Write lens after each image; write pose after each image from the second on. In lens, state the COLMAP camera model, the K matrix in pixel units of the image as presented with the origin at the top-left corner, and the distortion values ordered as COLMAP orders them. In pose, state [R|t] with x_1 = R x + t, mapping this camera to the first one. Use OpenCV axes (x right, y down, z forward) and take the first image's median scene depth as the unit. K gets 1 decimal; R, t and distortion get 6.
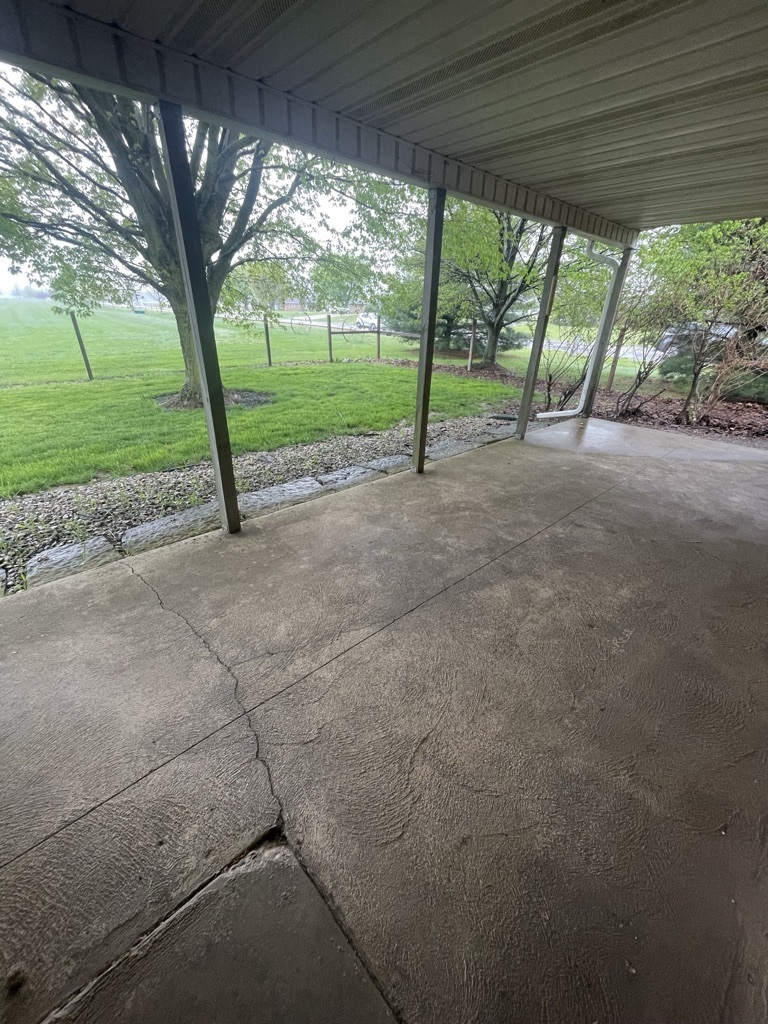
lens RADIAL K [[412.7, 0, 384.0], [0, 412.7, 512.0], [0, 0, 1]] dist [-0.002919, -0.000164]
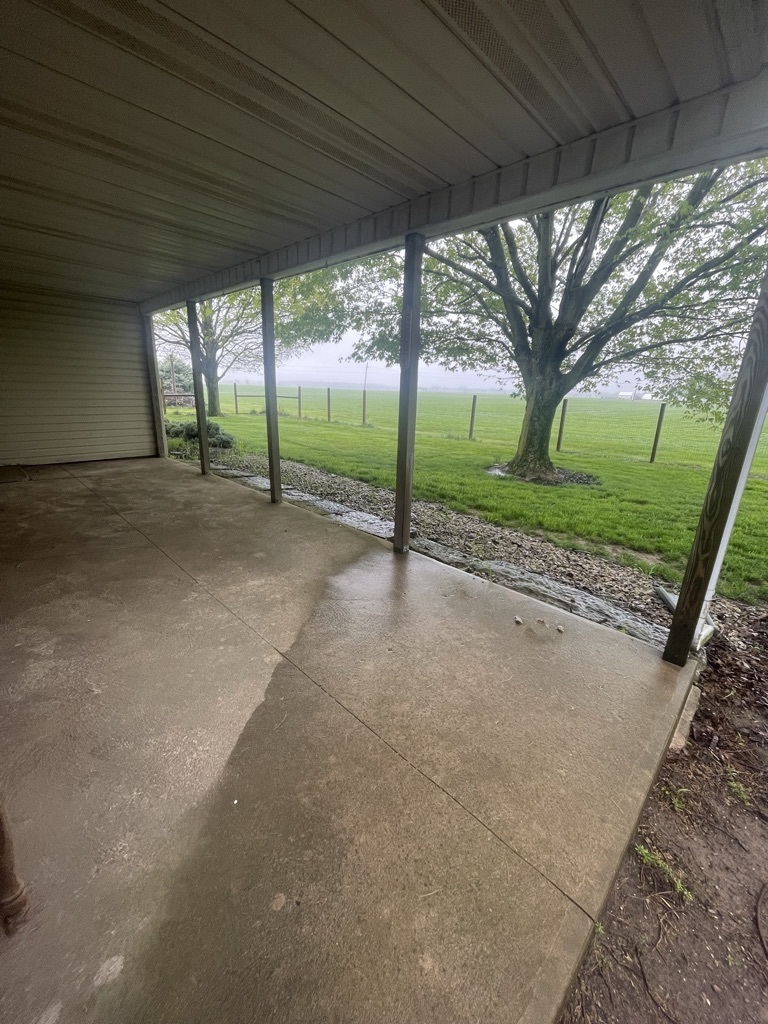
lens RADIAL K [[412.7, 0, 384.0], [0, 412.7, 512.0], [0, 0, 1]] dist [-0.002919, -0.000164]
pose [[0.035412, 0.292508, -0.955607, 1.235630], [-0.435052, 0.865360, 0.248762, -0.501809], [0.899709, 0.406930, 0.157900, 1.109938]]
